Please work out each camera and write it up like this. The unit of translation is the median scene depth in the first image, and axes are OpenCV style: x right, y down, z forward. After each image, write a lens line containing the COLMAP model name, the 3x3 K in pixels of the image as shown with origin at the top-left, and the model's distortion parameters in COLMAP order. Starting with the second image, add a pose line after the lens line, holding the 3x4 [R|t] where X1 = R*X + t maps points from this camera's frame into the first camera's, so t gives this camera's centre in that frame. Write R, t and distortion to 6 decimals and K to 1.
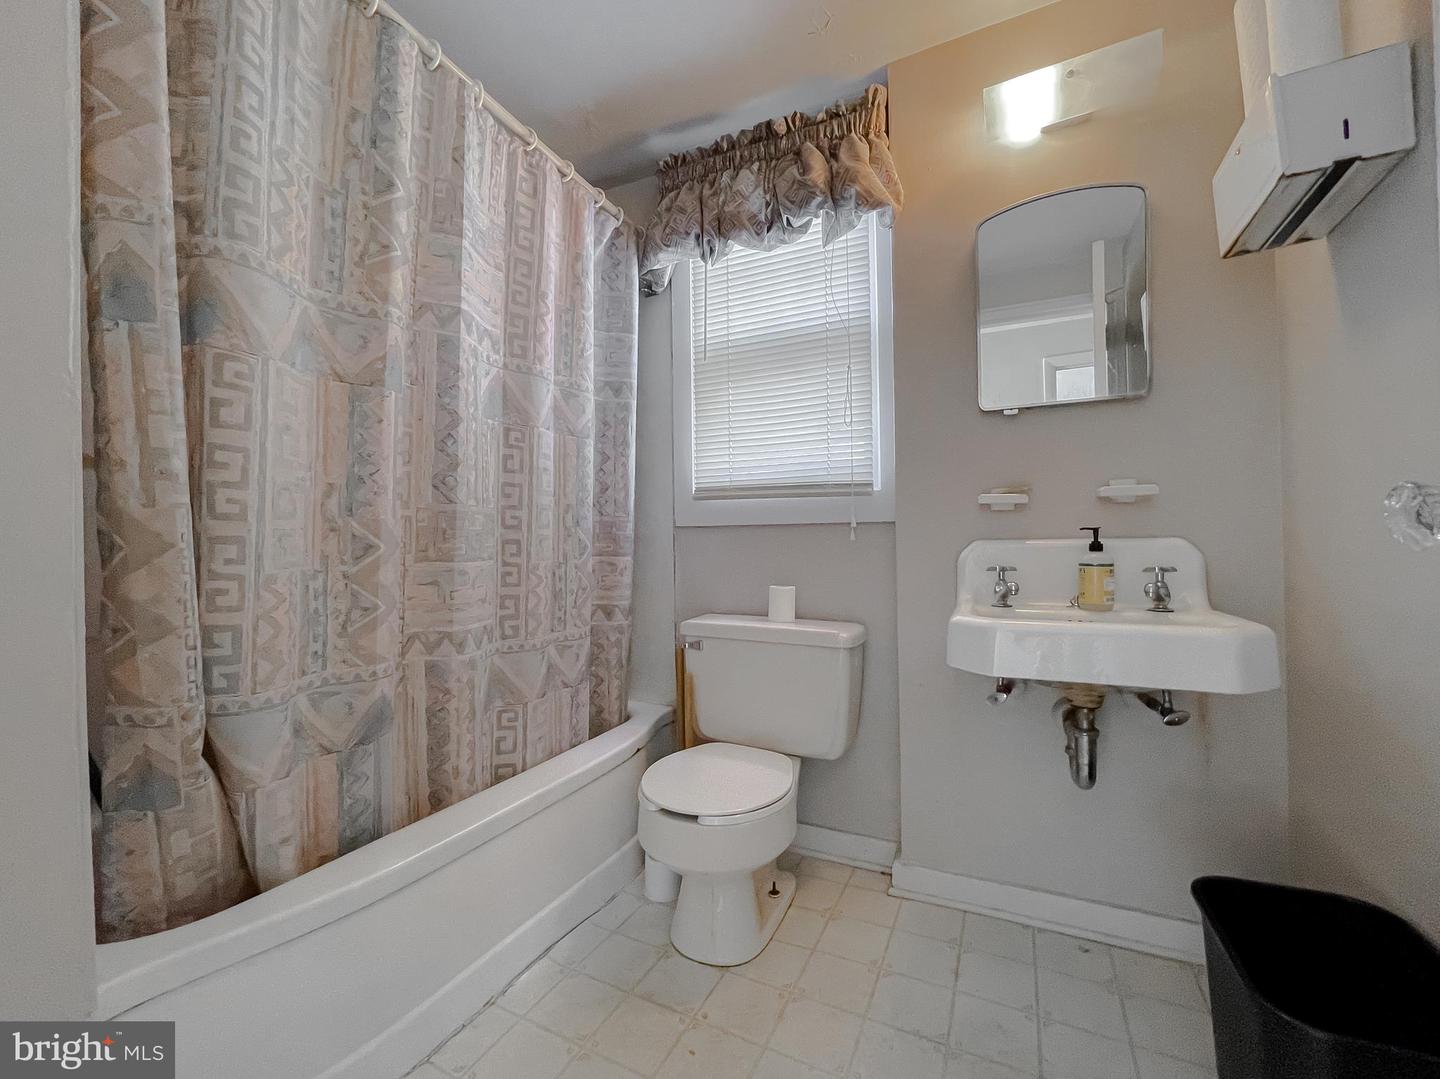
lens RADIAL K [[599.1, 0, 723.4], [0, 599.1, 541.4], [0, 0, 1]] dist [0.000665, 0.000184]
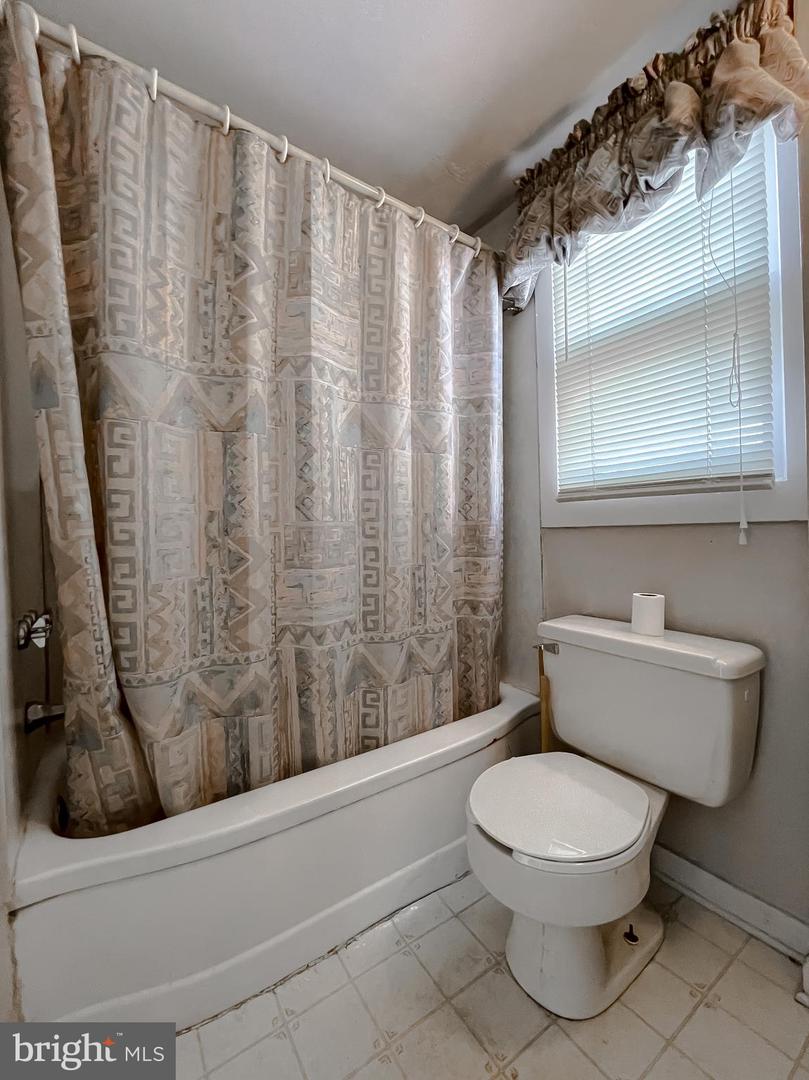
lens RADIAL K [[449.4, 0, 401.2], [0, 449.4, 535.3], [0, 0, 1]] dist [0.000665, 0.000184]
pose [[0.866519, -0.009526, -0.499053, 0.139394], [0.018602, 0.999740, 0.013216, -0.037194], [0.498797, -0.020736, 0.866471, 0.272089]]
